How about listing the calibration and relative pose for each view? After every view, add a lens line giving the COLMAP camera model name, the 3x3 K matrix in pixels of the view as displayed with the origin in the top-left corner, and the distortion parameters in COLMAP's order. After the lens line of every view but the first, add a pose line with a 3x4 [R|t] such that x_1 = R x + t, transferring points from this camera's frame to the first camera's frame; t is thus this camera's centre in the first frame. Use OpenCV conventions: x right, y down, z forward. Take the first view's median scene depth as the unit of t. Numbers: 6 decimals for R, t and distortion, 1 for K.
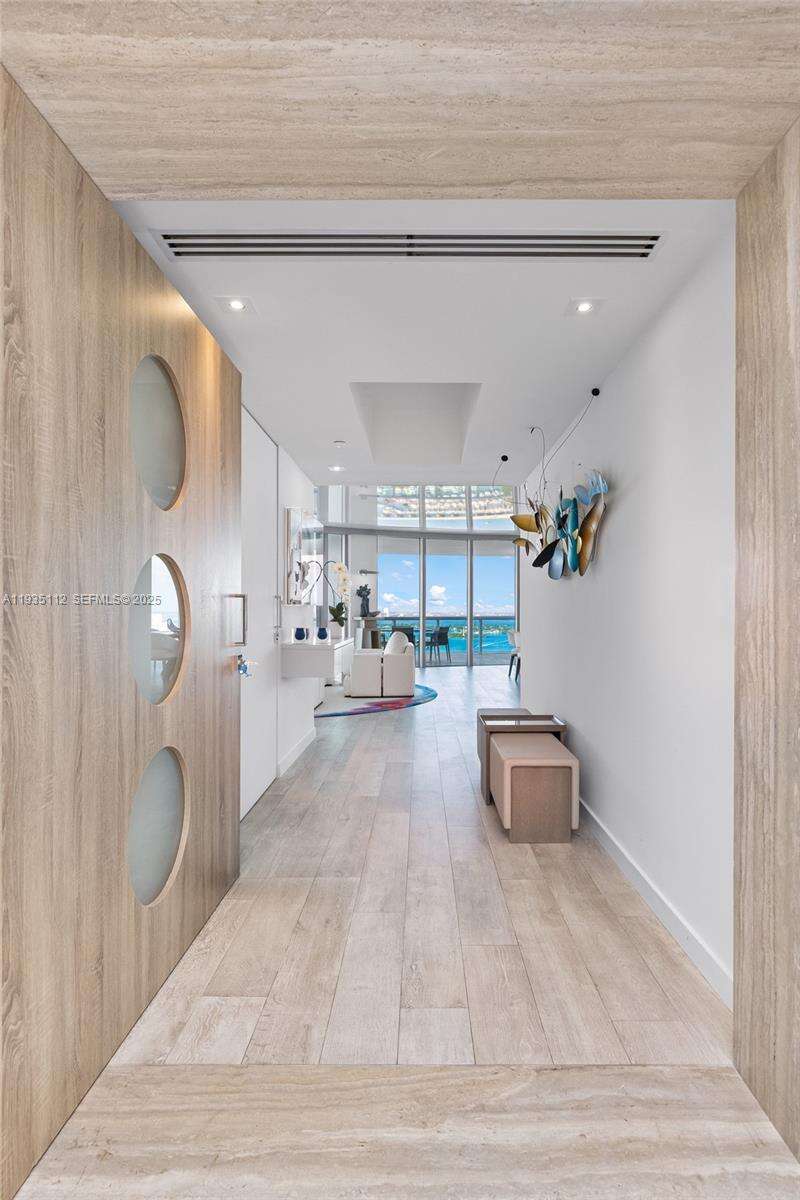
lens RADIAL K [[624.0, 0, 400.0], [0, 624.0, 600.0], [0, 0, 1]] dist [0.000337, 0.000303]
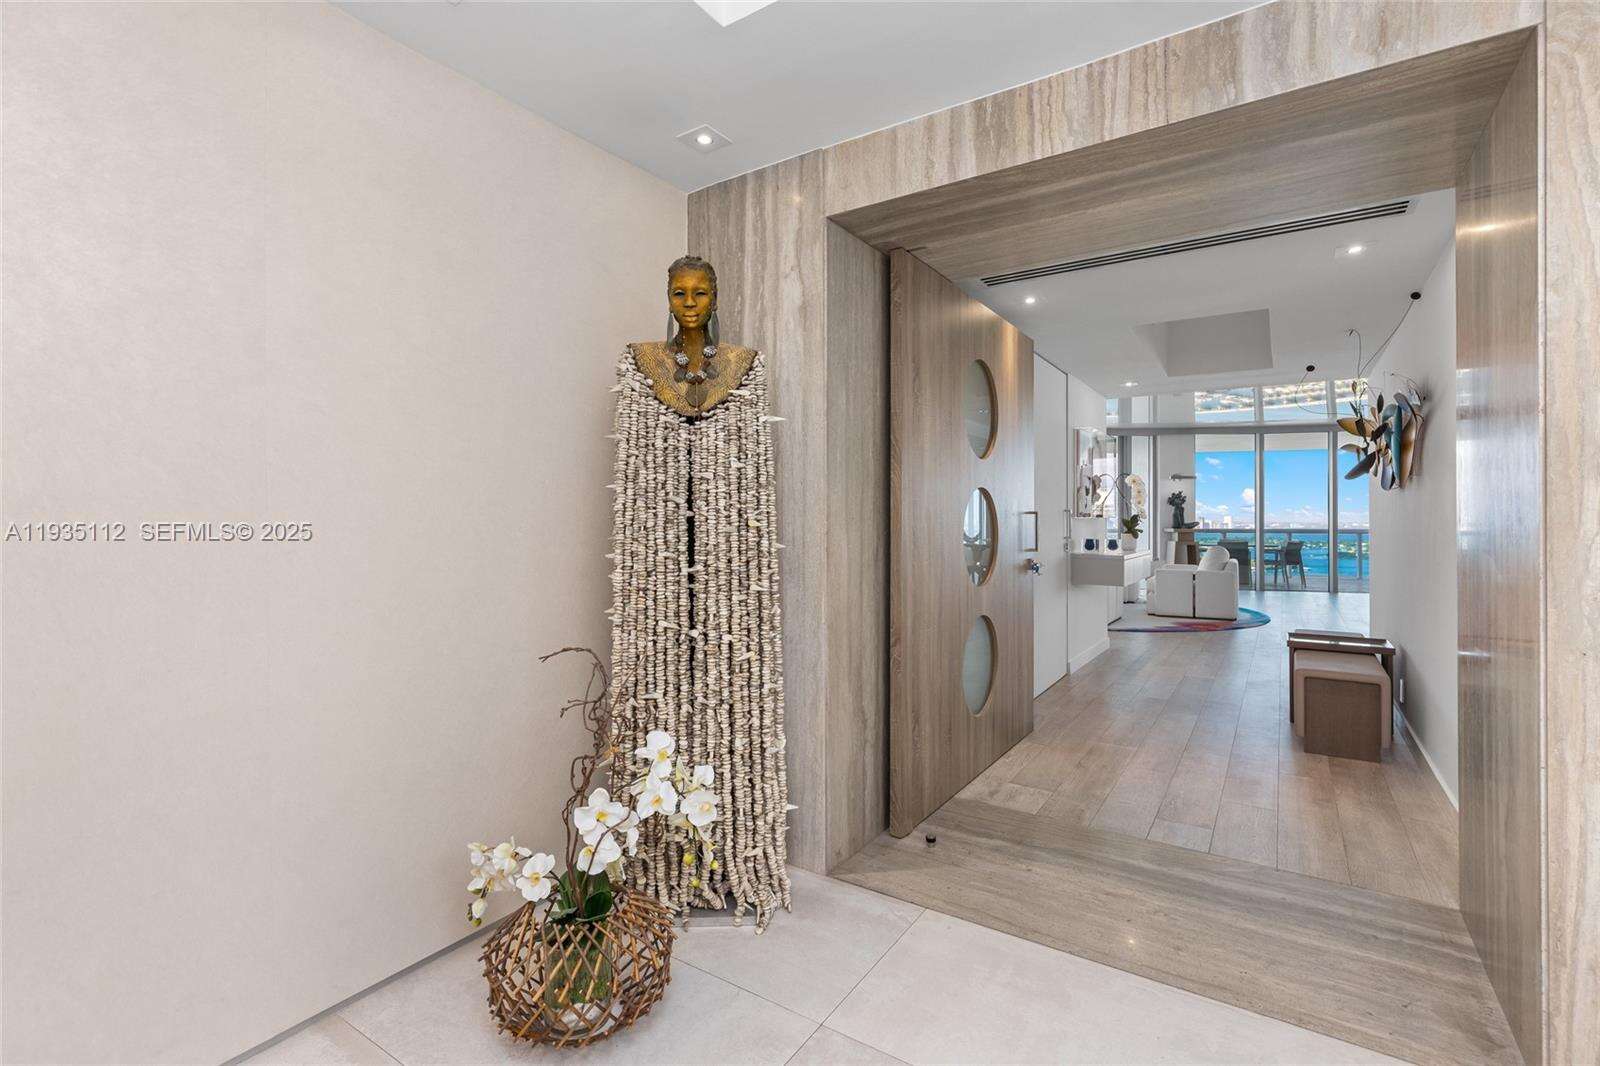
lens RADIAL K [[669.0, 0, 803.1], [0, 669.0, 519.0], [0, 0, 1]] dist [0.000594, 0.000496]
pose [[0.836351, 0.000333, -0.548194, 0.082604], [0.008003, 0.999886, 0.012817, -0.011828], [0.548135, -0.015107, 0.836253, -0.330850]]
